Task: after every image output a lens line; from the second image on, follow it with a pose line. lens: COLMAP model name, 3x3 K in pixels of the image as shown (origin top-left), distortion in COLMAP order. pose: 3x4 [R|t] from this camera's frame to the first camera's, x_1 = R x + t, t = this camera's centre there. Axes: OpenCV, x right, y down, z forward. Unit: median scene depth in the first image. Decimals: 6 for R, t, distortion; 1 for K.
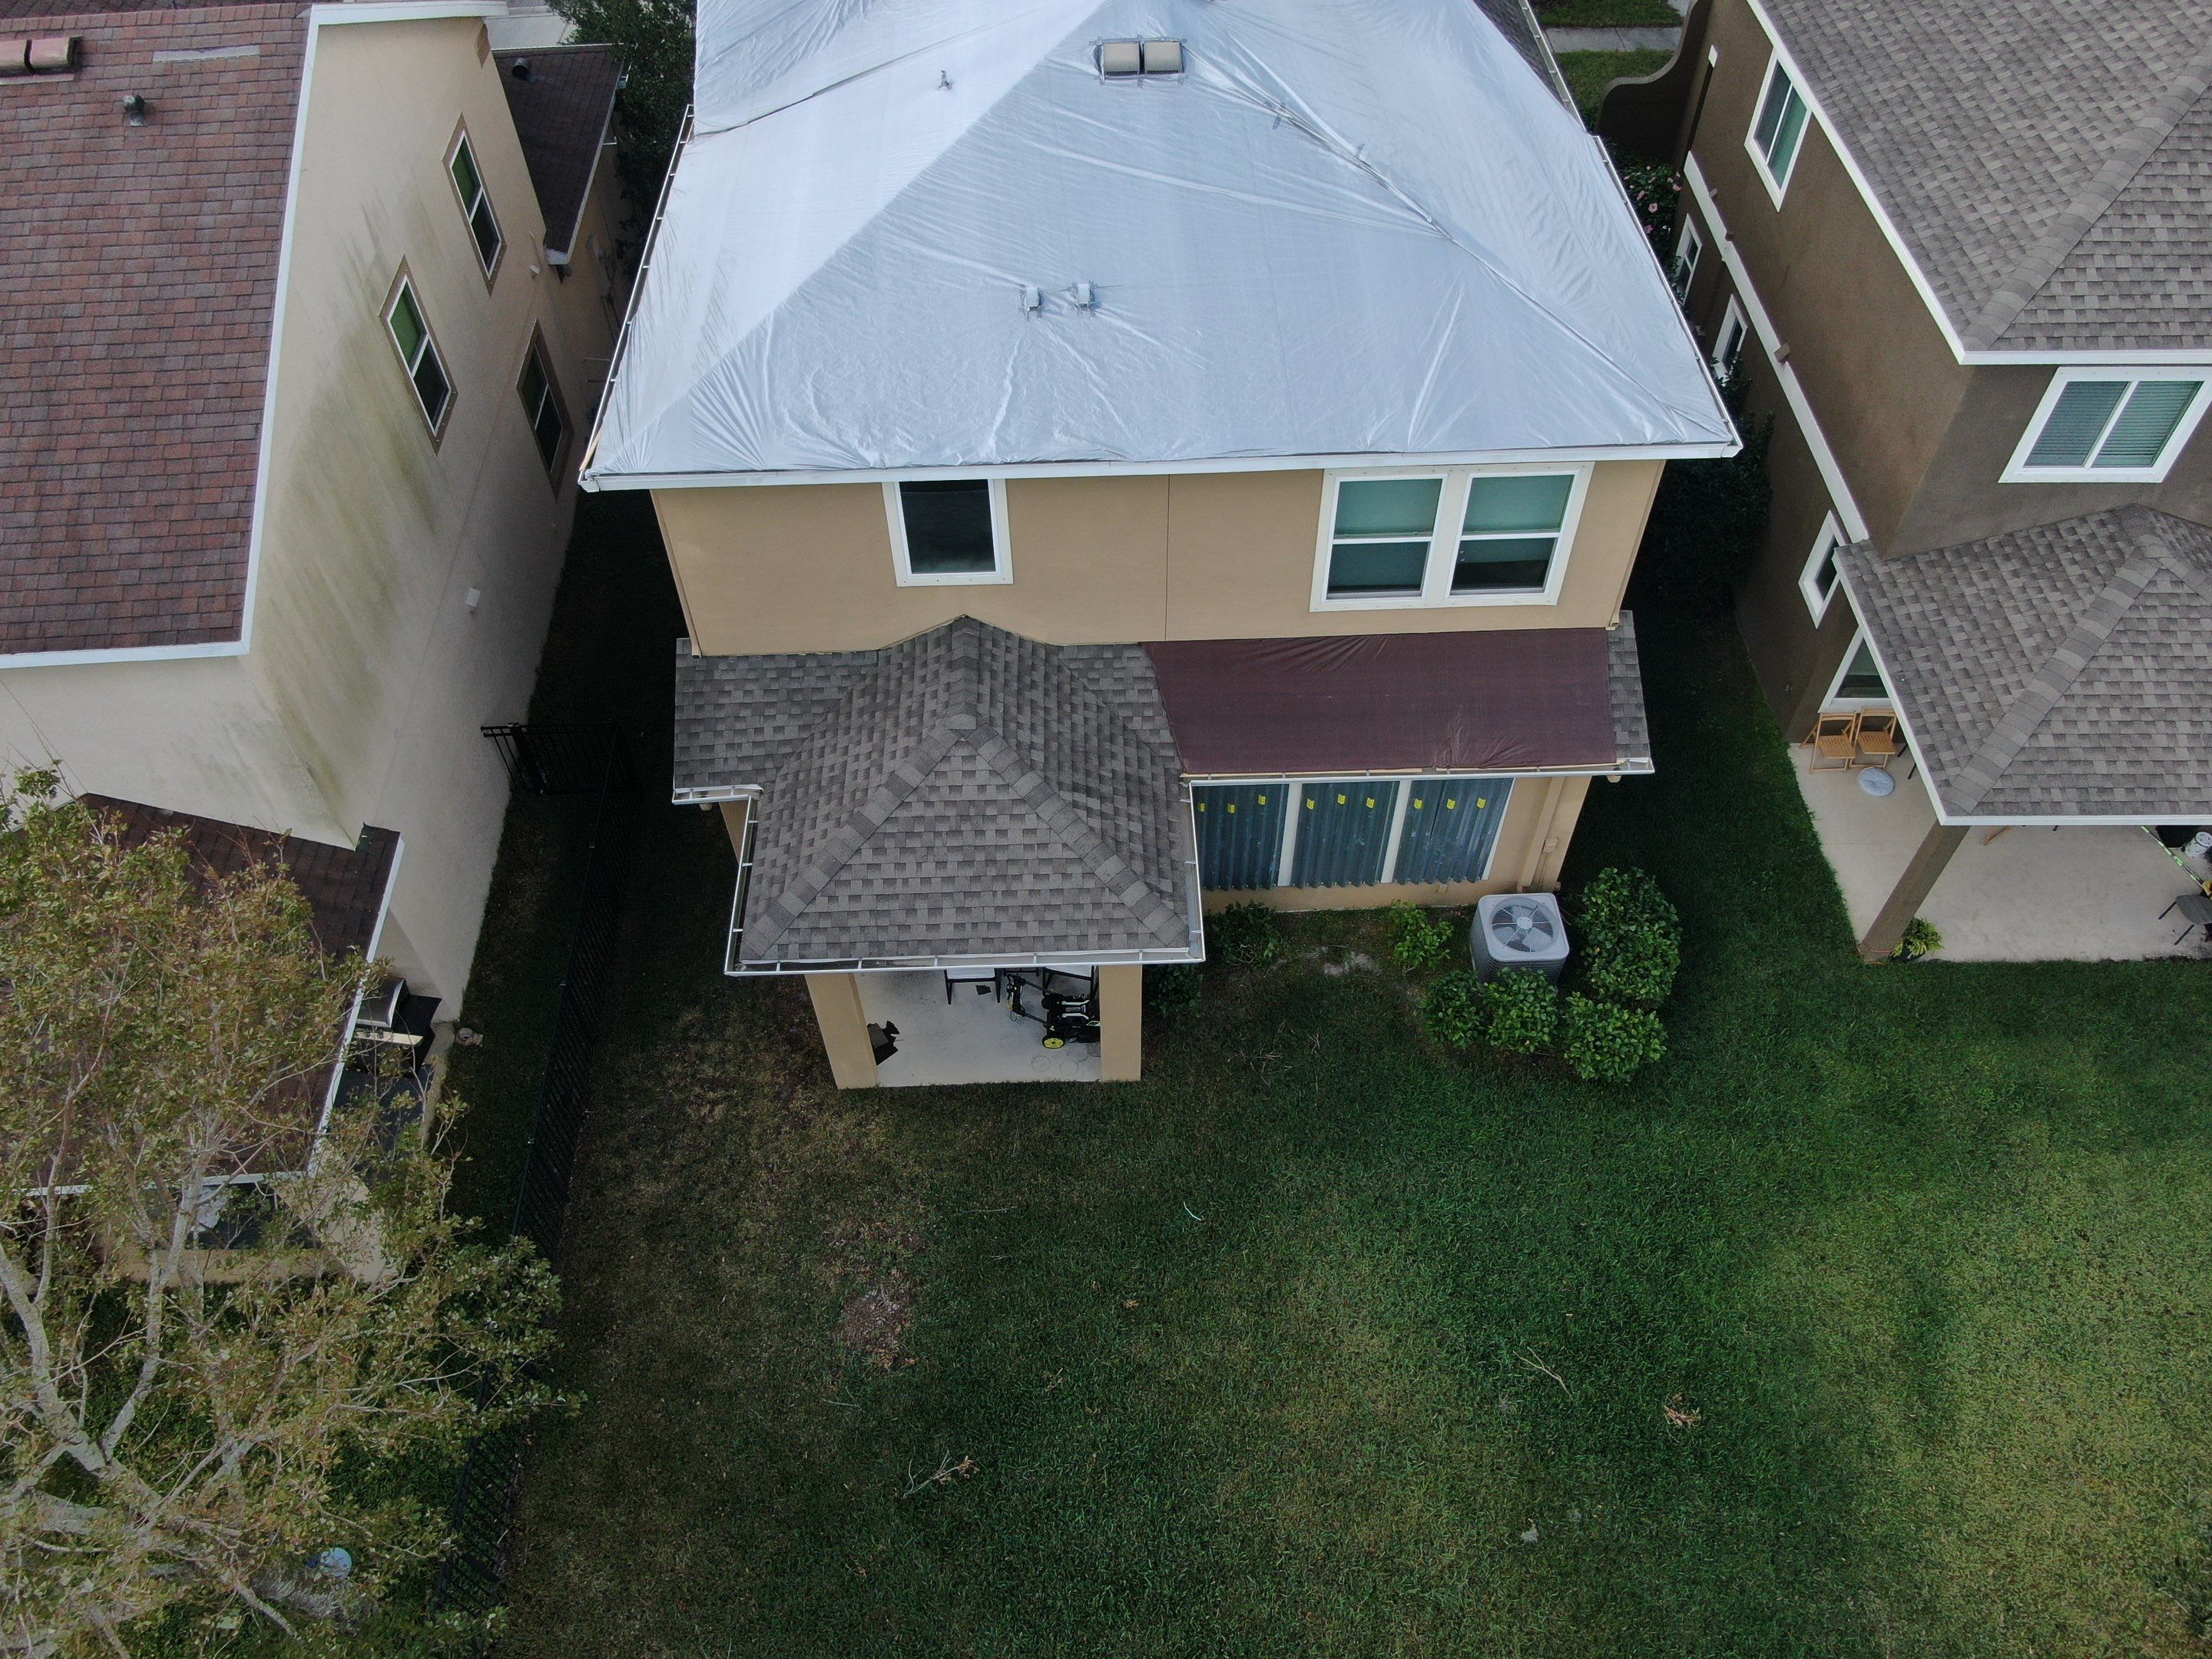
lens RADIAL K [[1621.7, 0, 1098.4], [0, 1621.7, 830.9], [0, 0, 1]] dist [-0.012943, -0.004340]
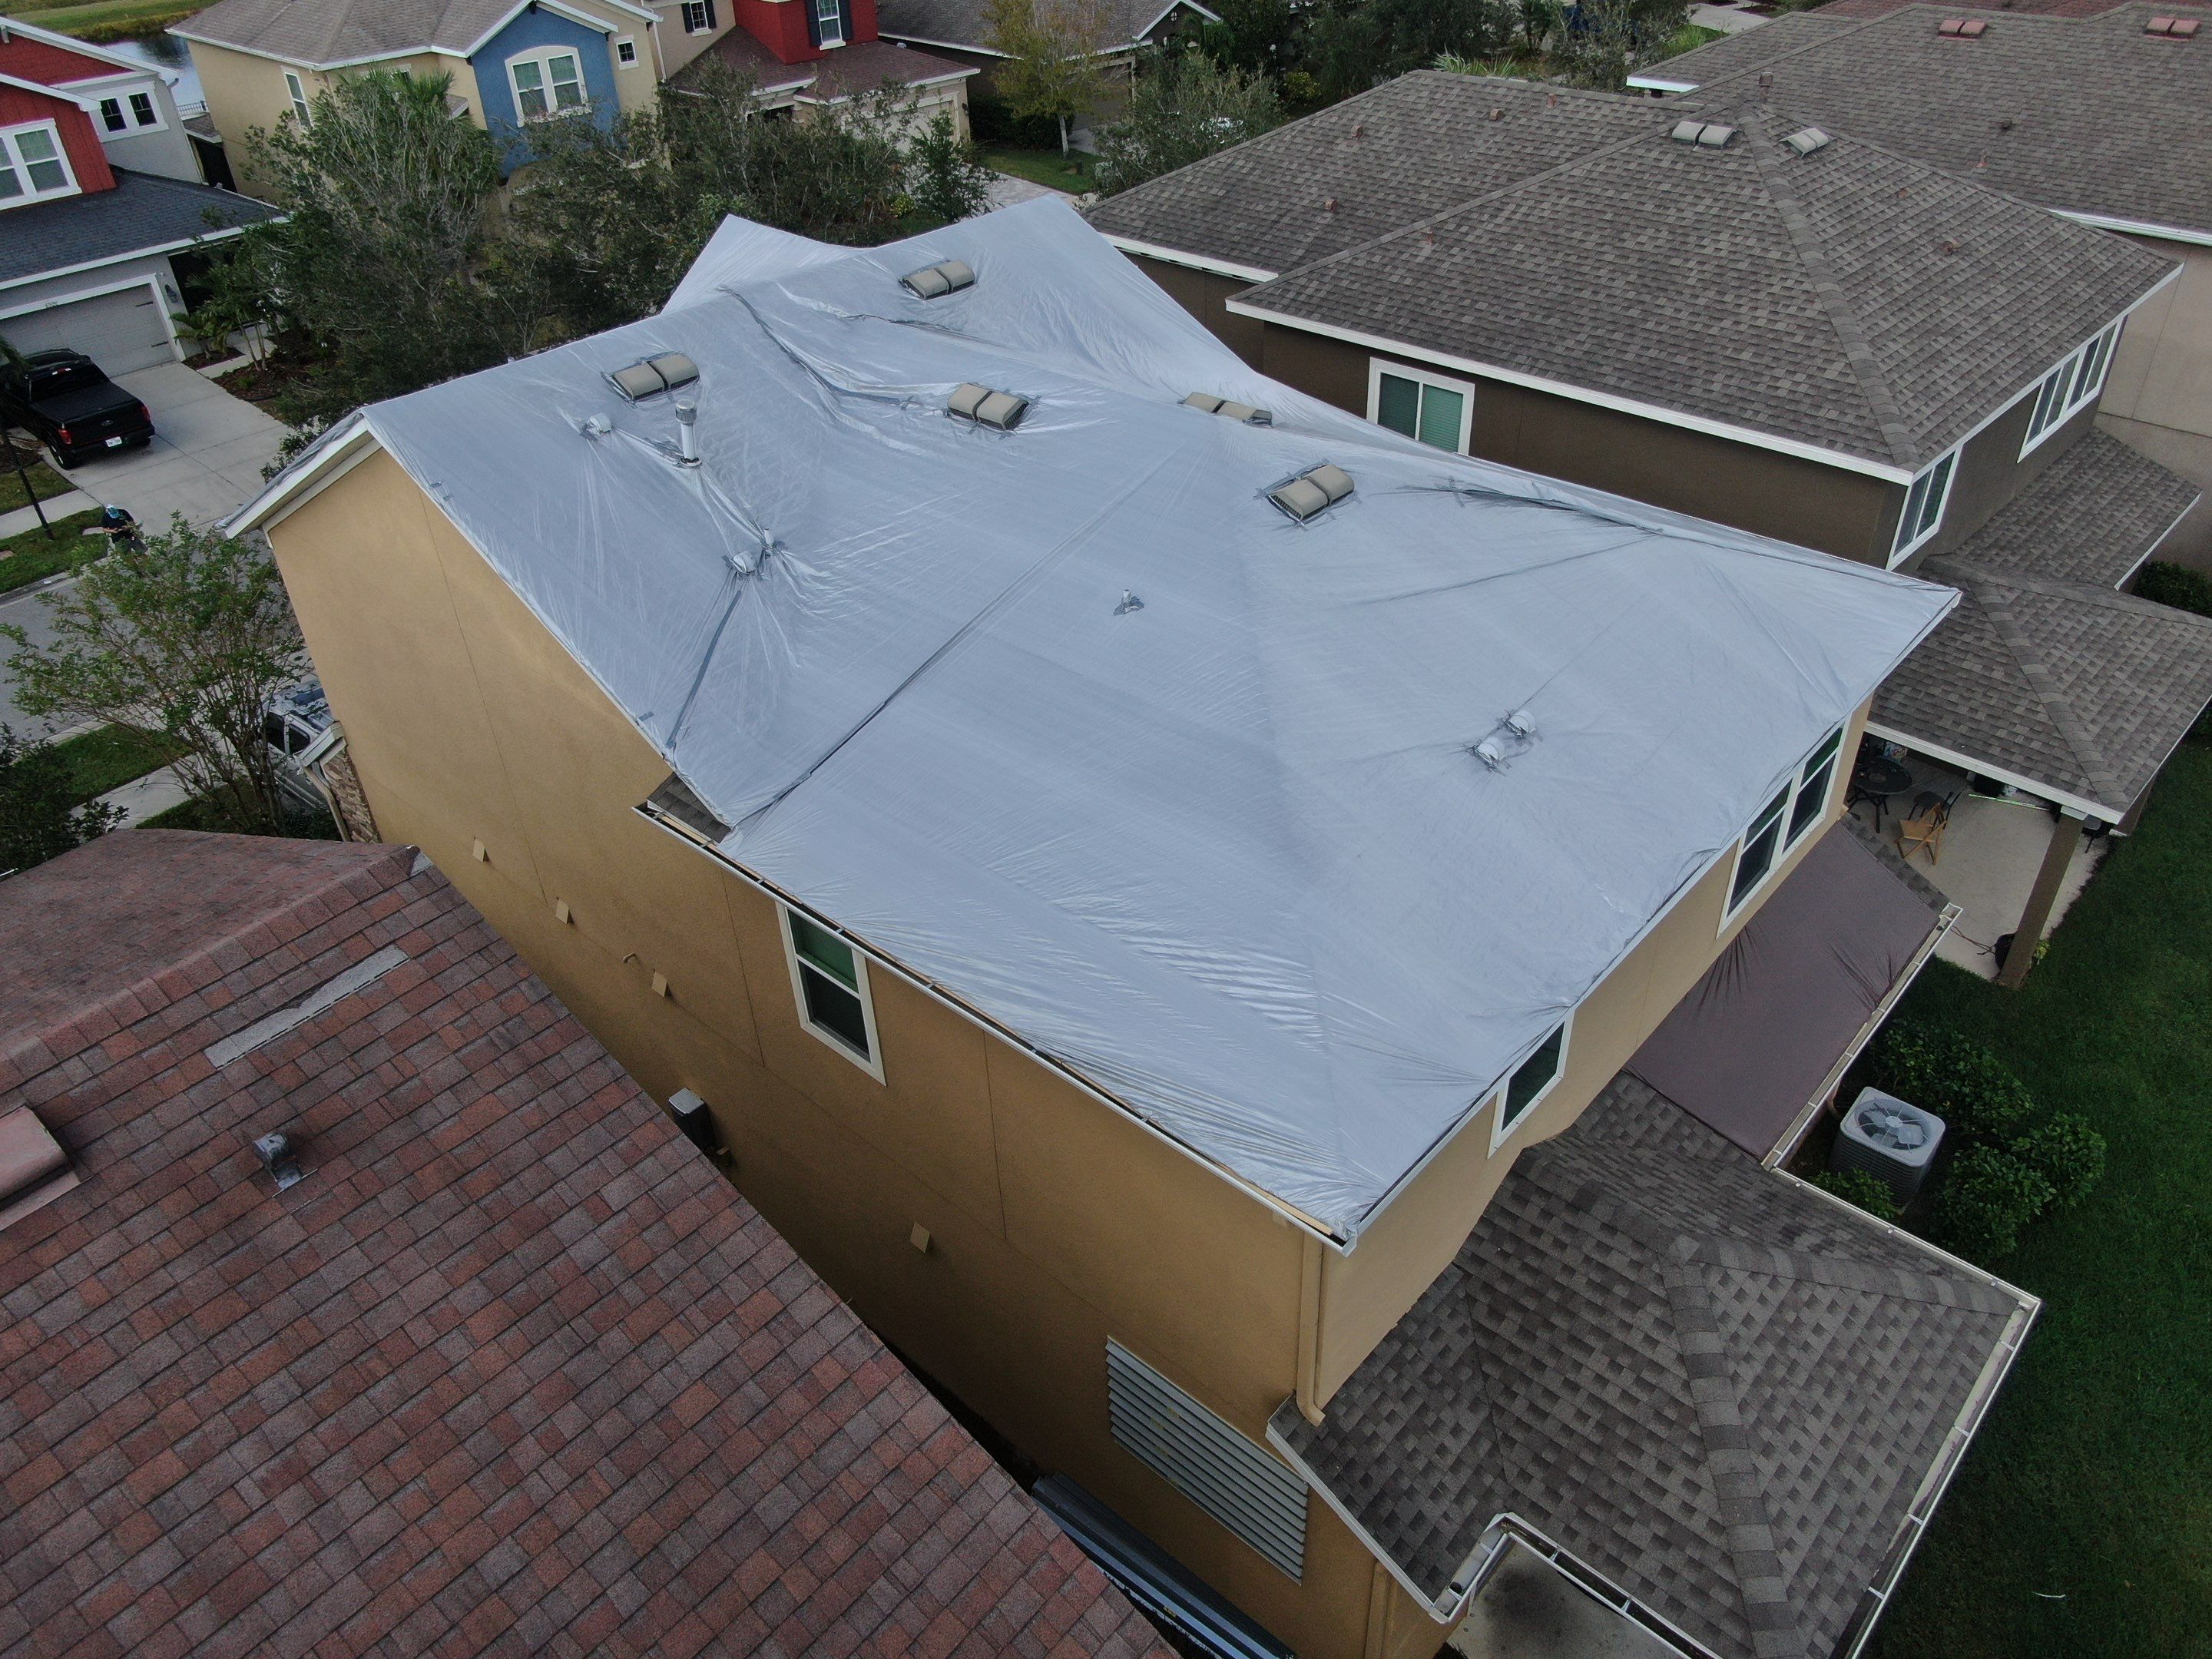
lens RADIAL K [[1621.7, 0, 1098.4], [0, 1621.7, 830.9], [0, 0, 1]] dist [-0.012943, -0.004340]
pose [[0.684103, -0.428121, 0.590521, -0.663204], [0.573142, 0.816271, -0.072182, -0.342846], [-0.451123, 0.387832, 0.803788, 0.438051]]
